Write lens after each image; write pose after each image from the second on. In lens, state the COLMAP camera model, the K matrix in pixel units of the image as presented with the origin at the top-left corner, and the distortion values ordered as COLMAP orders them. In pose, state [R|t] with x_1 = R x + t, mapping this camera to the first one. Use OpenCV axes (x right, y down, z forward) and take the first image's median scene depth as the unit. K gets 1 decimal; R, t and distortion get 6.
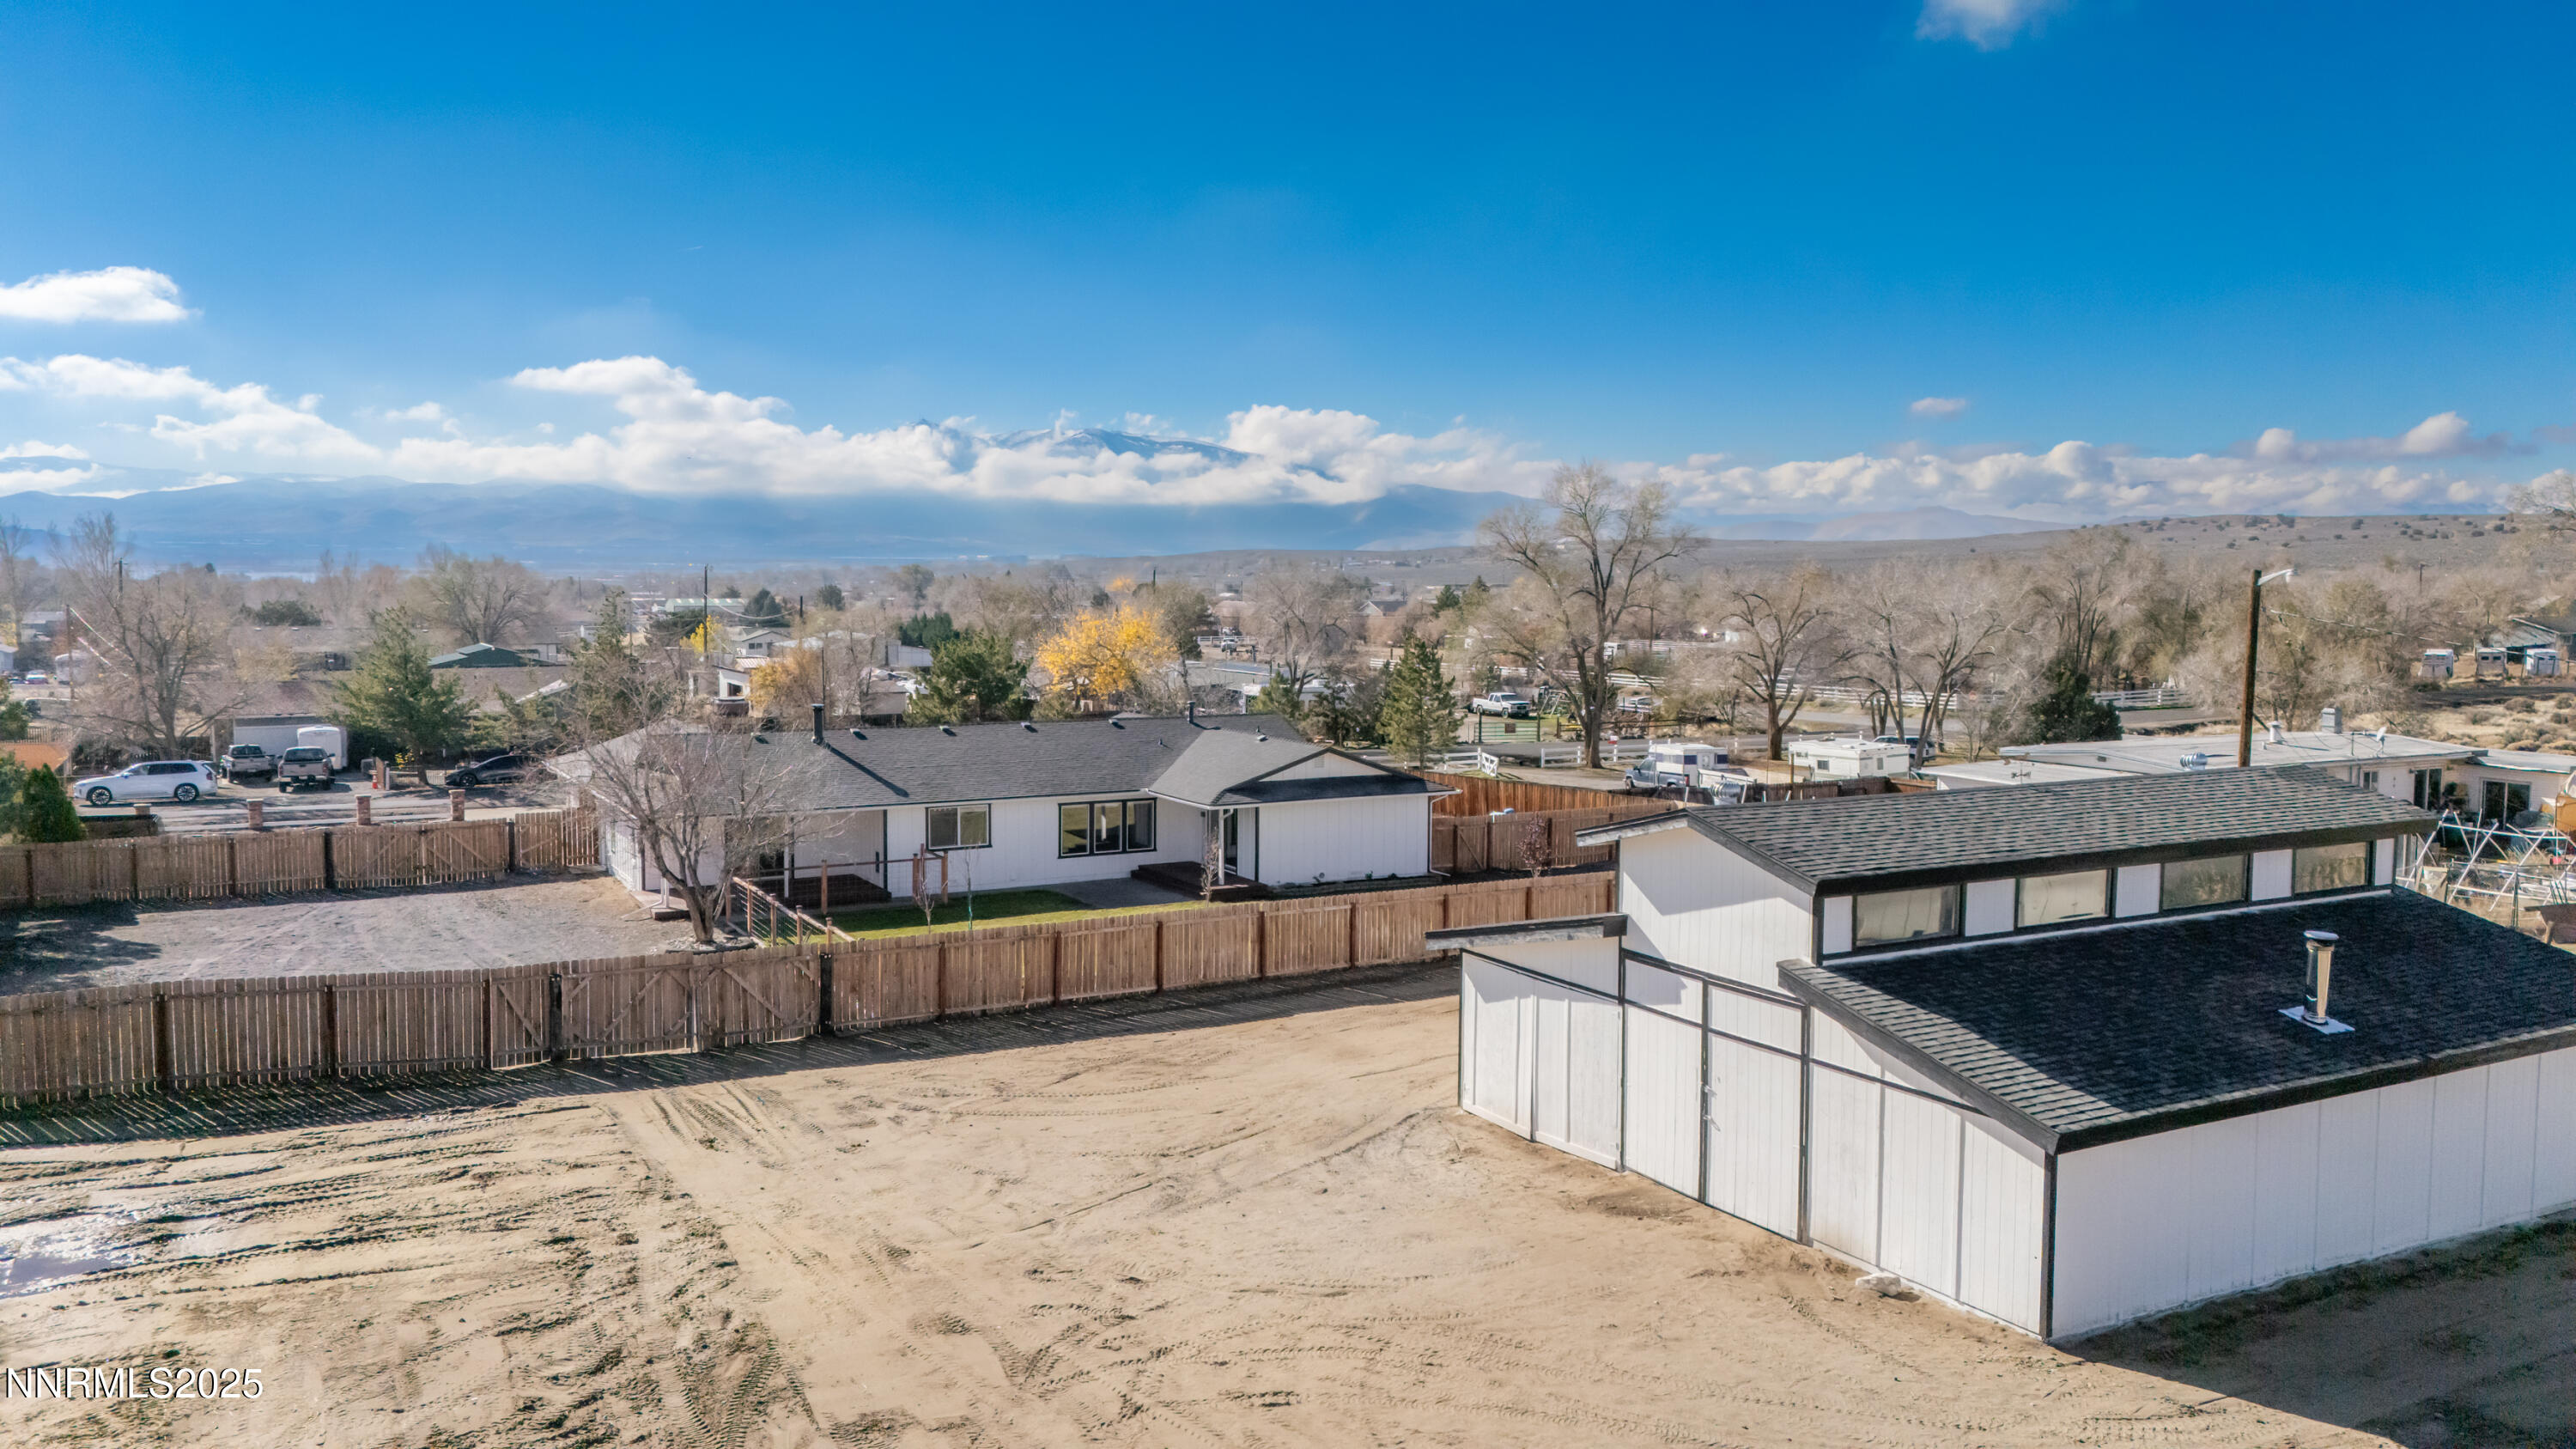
lens RADIAL K [[1891.0, 0, 1282.2], [0, 1891.0, 717.7], [0, 0, 1]] dist [0.083292, -0.065670]
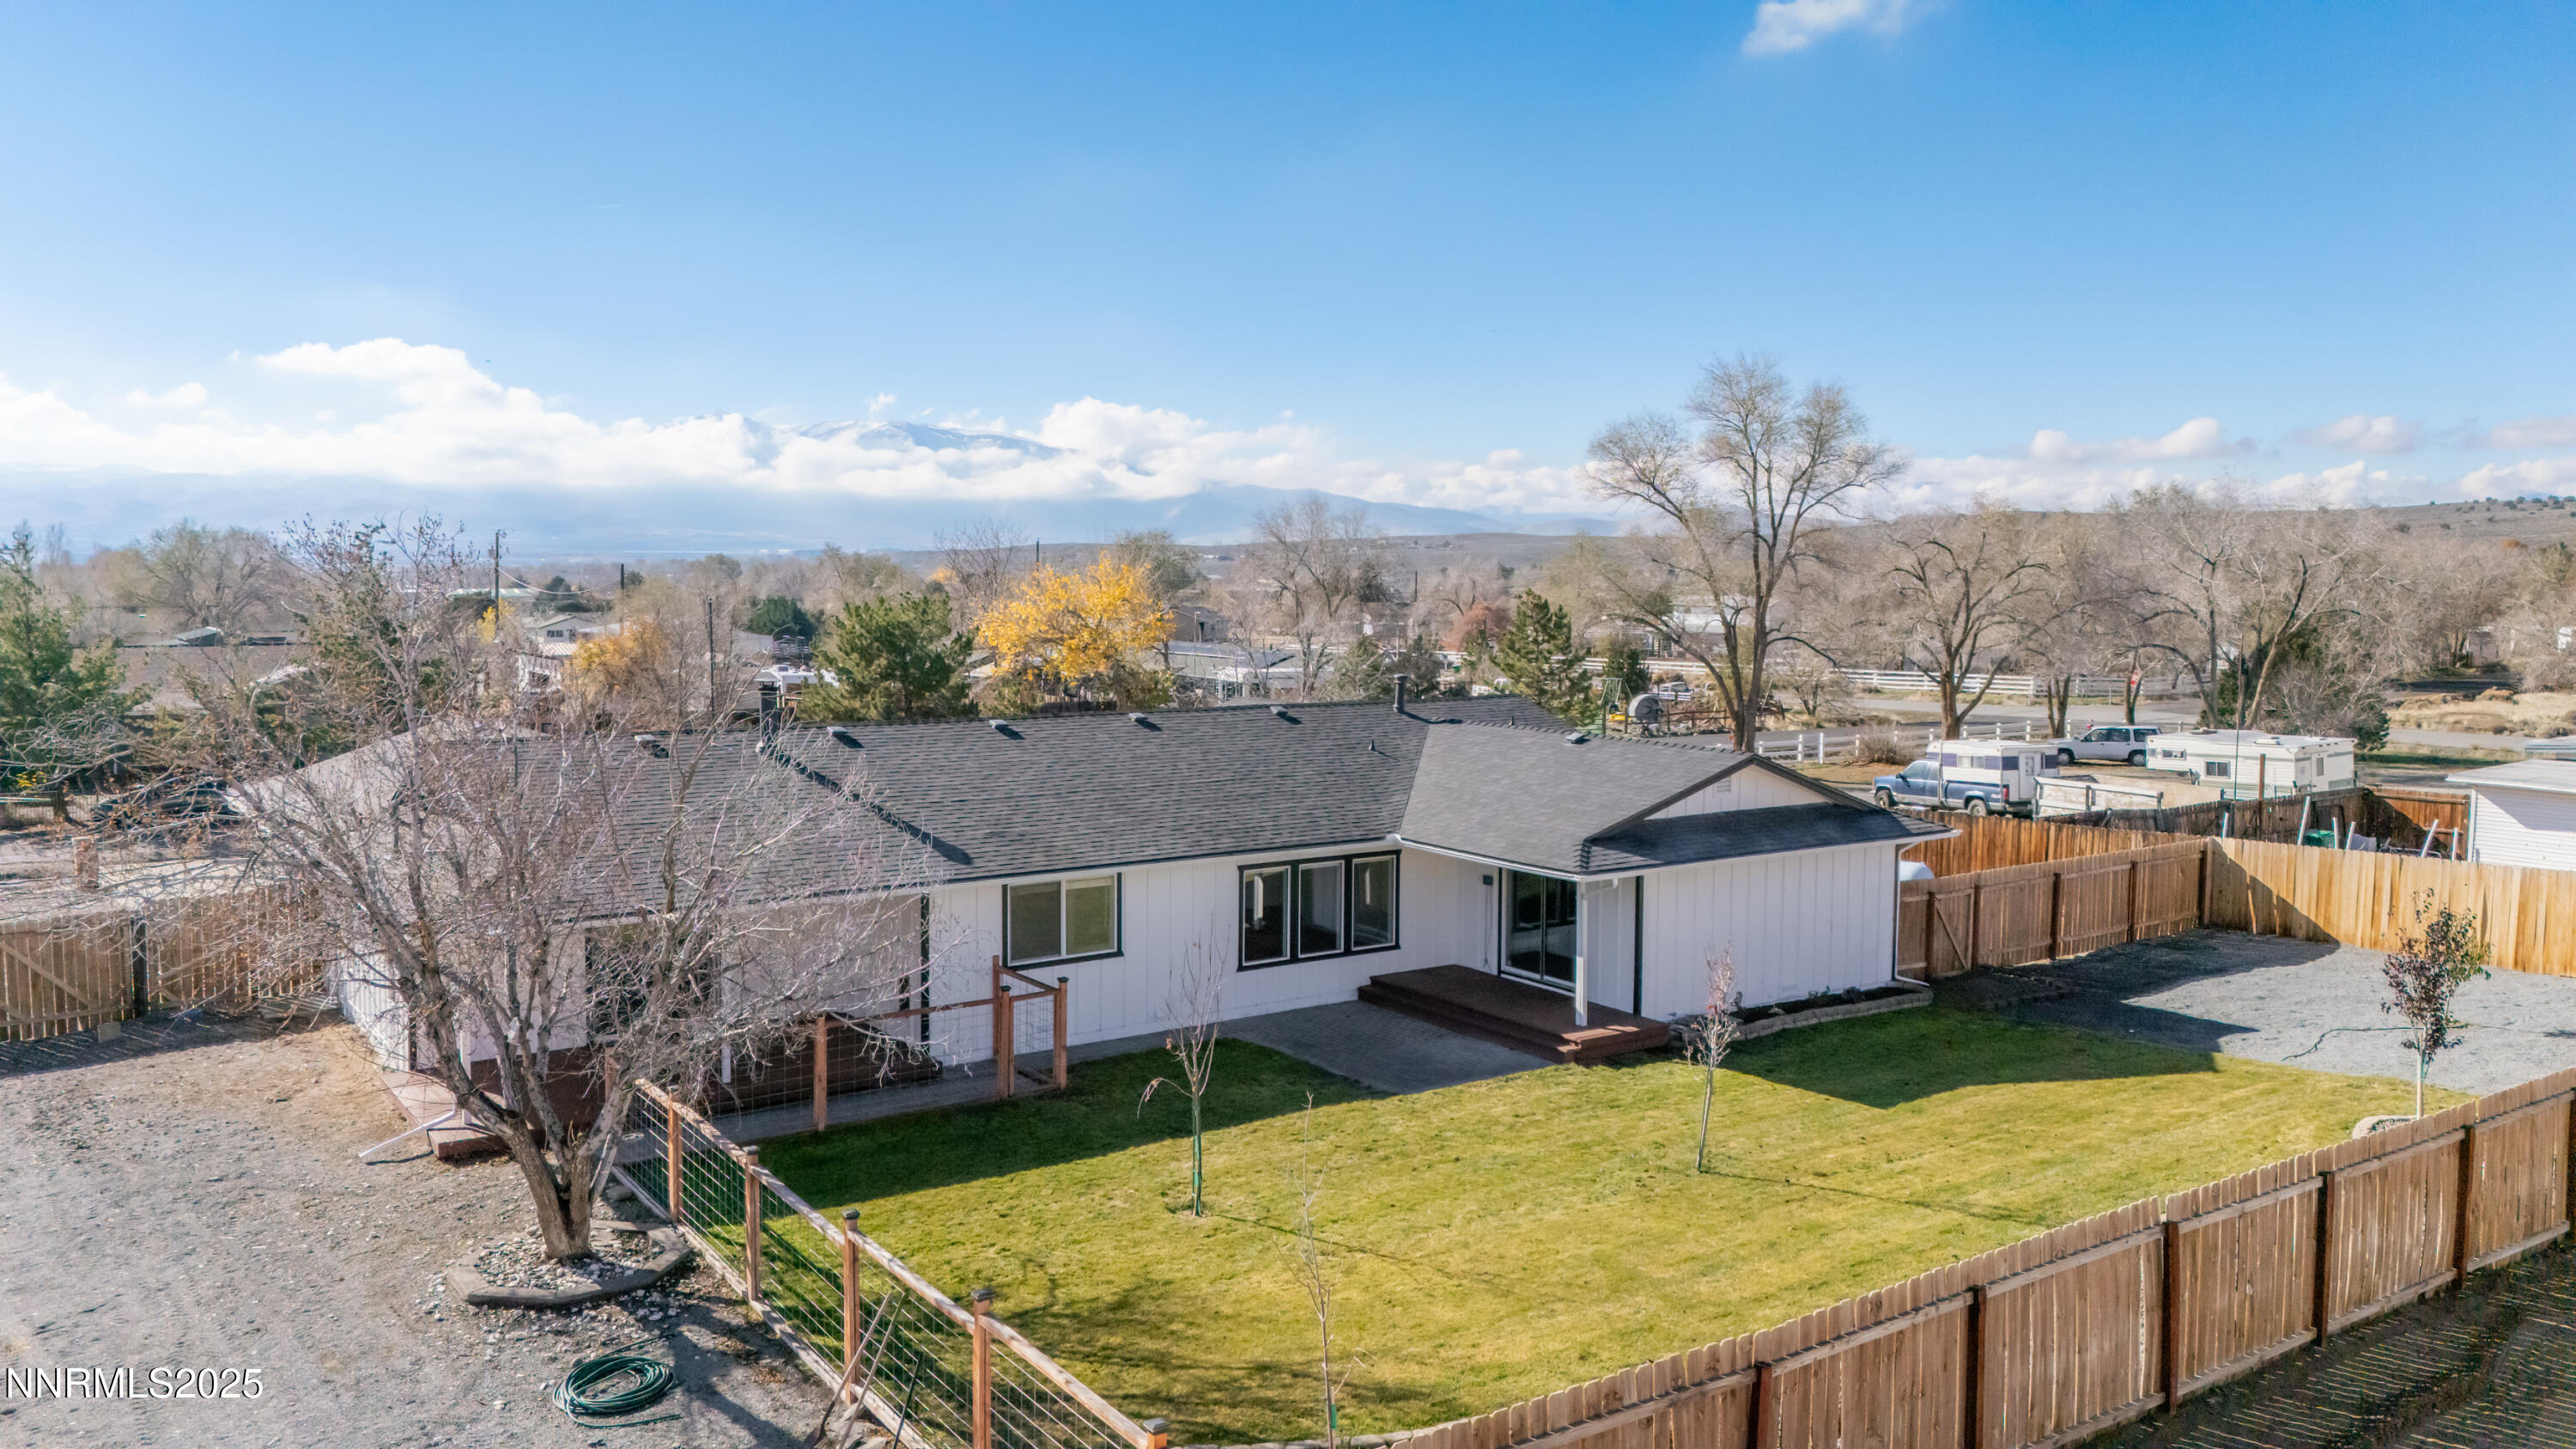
lens RADIAL K [[1891.0, 0, 1286.3], [0, 1891.0, 720.4], [0, 0, 1]] dist [0.083292, -0.065670]
pose [[0.994914, -0.007994, 0.100414, -0.154179], [0.007662, 0.999964, 0.003691, 0.002812], [-0.100440, -0.002903, 0.994939, 0.467708]]
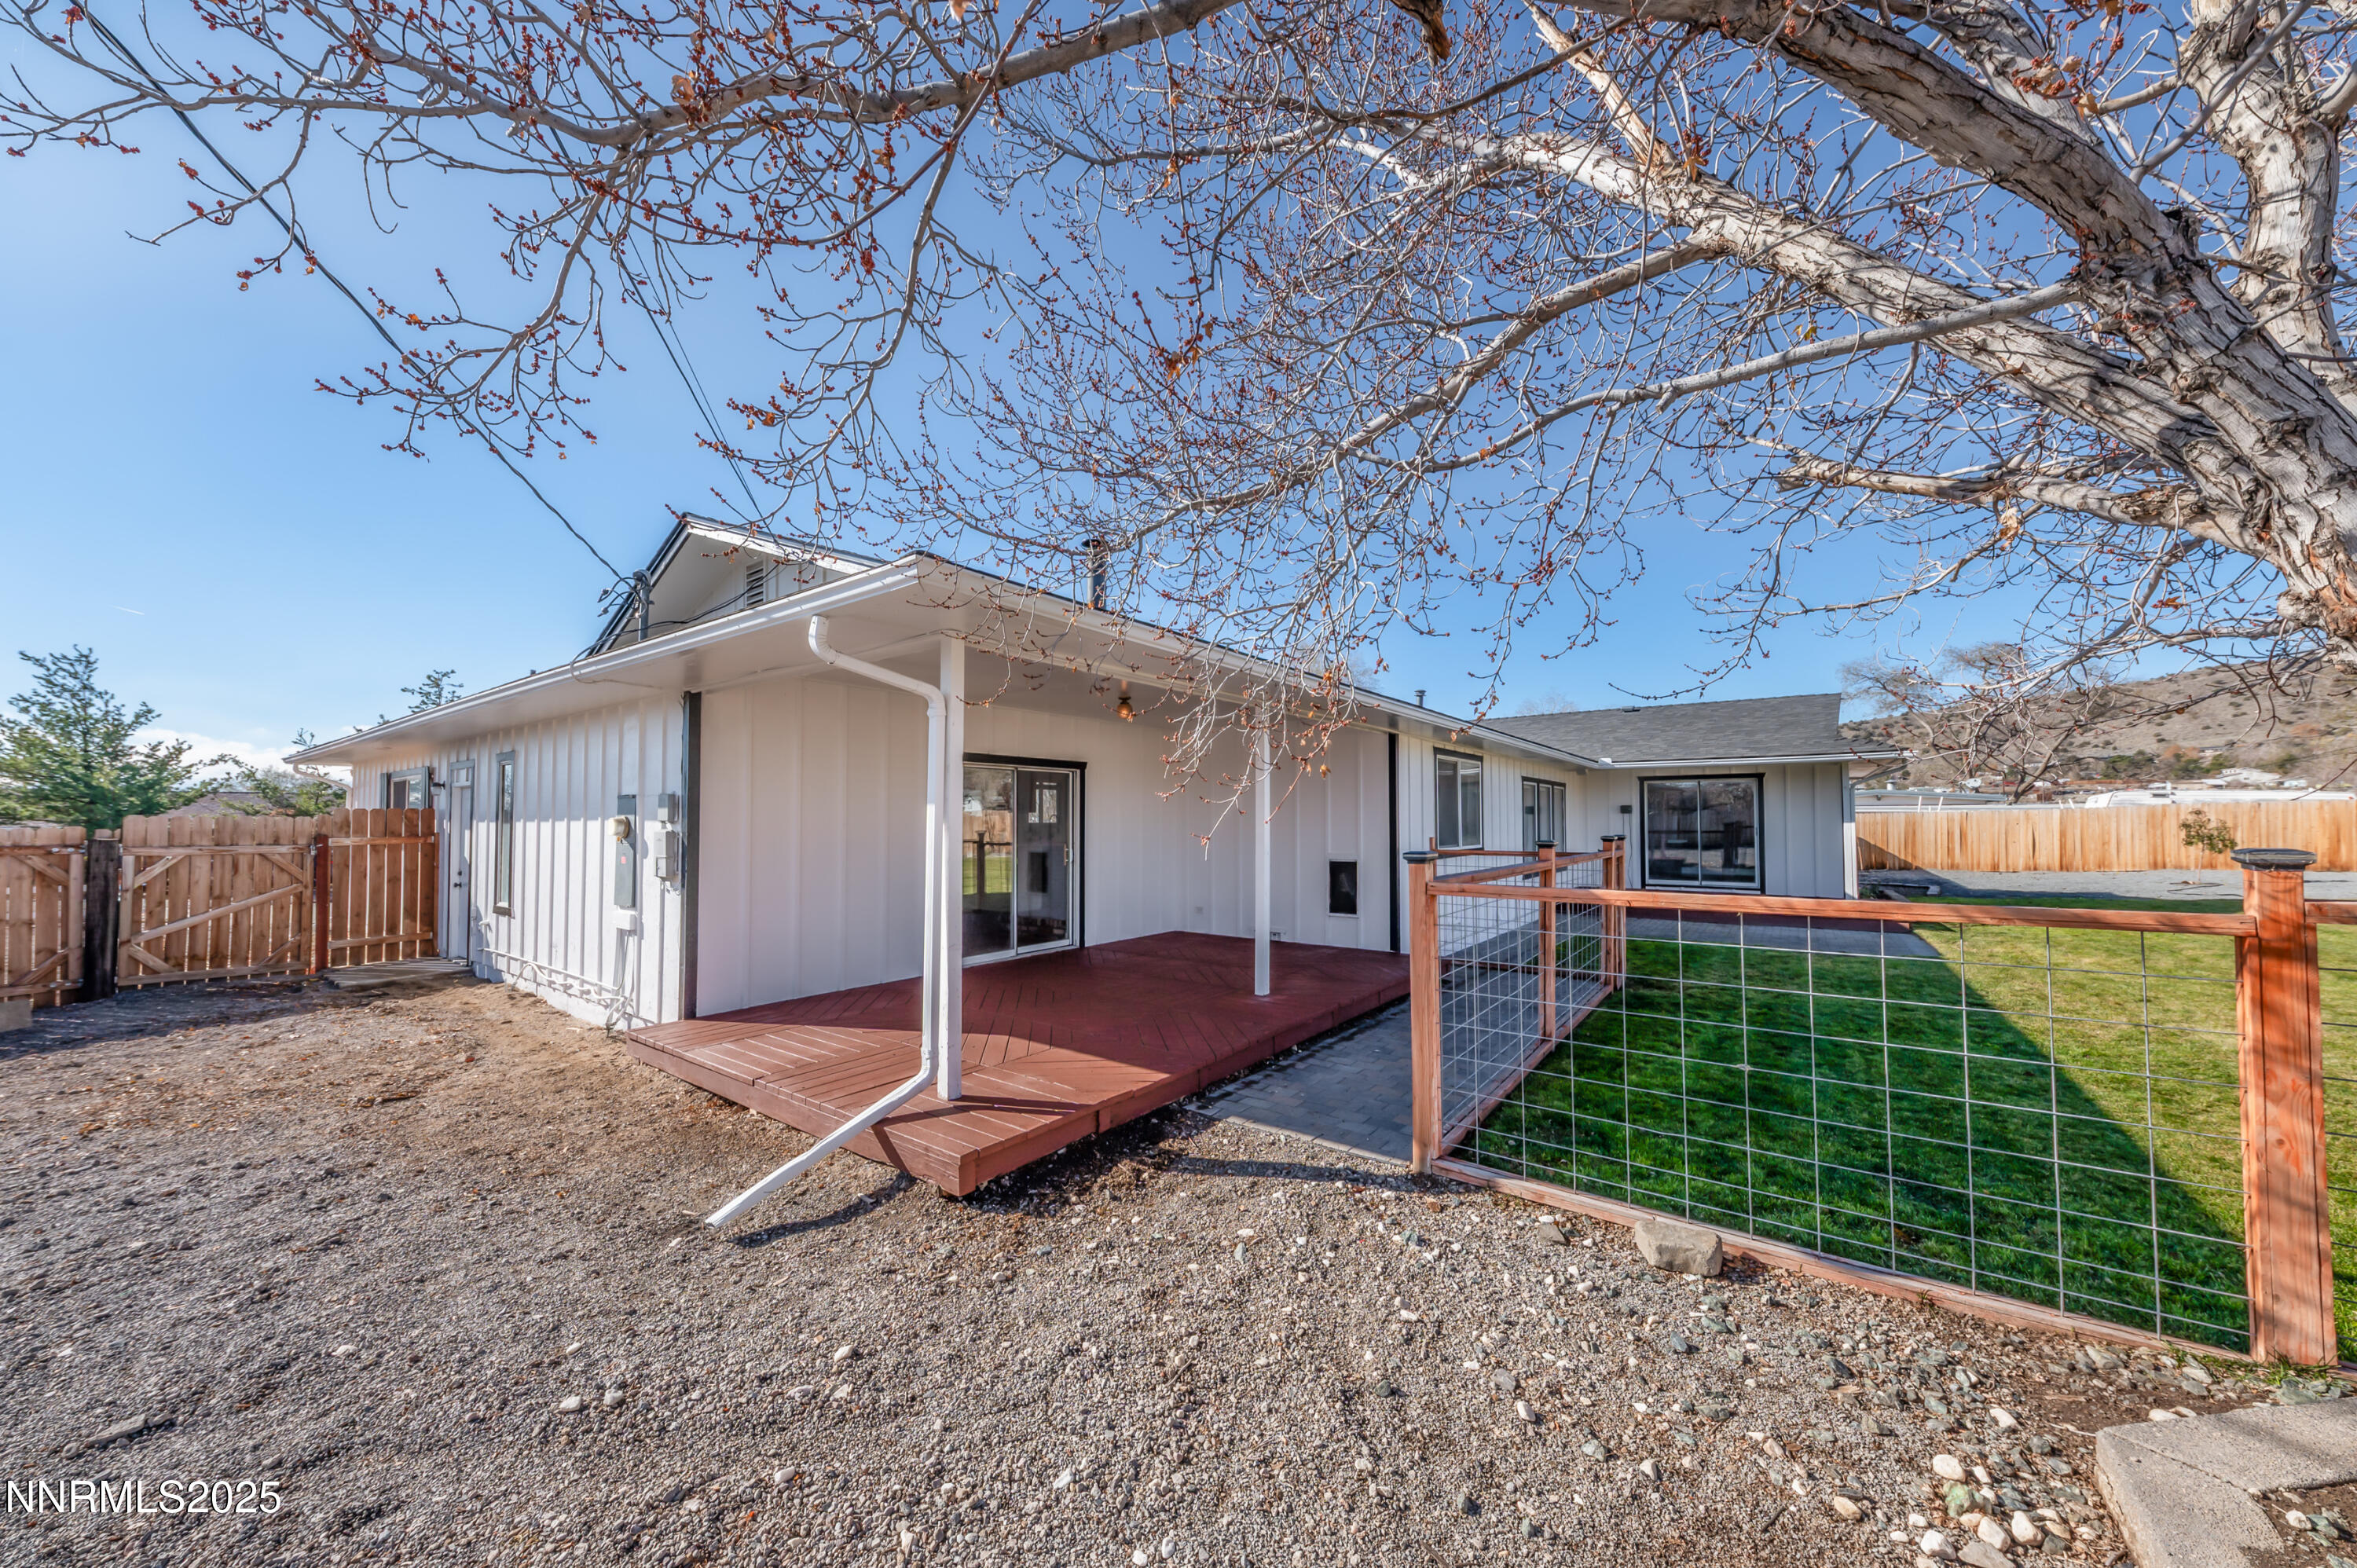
lens RADIAL K [[816.6, 0, 1185.9], [0, 816.6, 792.7], [0, 0, 1]] dist [0.005365, -0.000586]
pose [[0.911901, 0.002257, 0.410405, -0.296145], [0.041636, 0.994317, -0.097983, 0.068102], [-0.408293, 0.106439, 0.906624, 0.806008]]
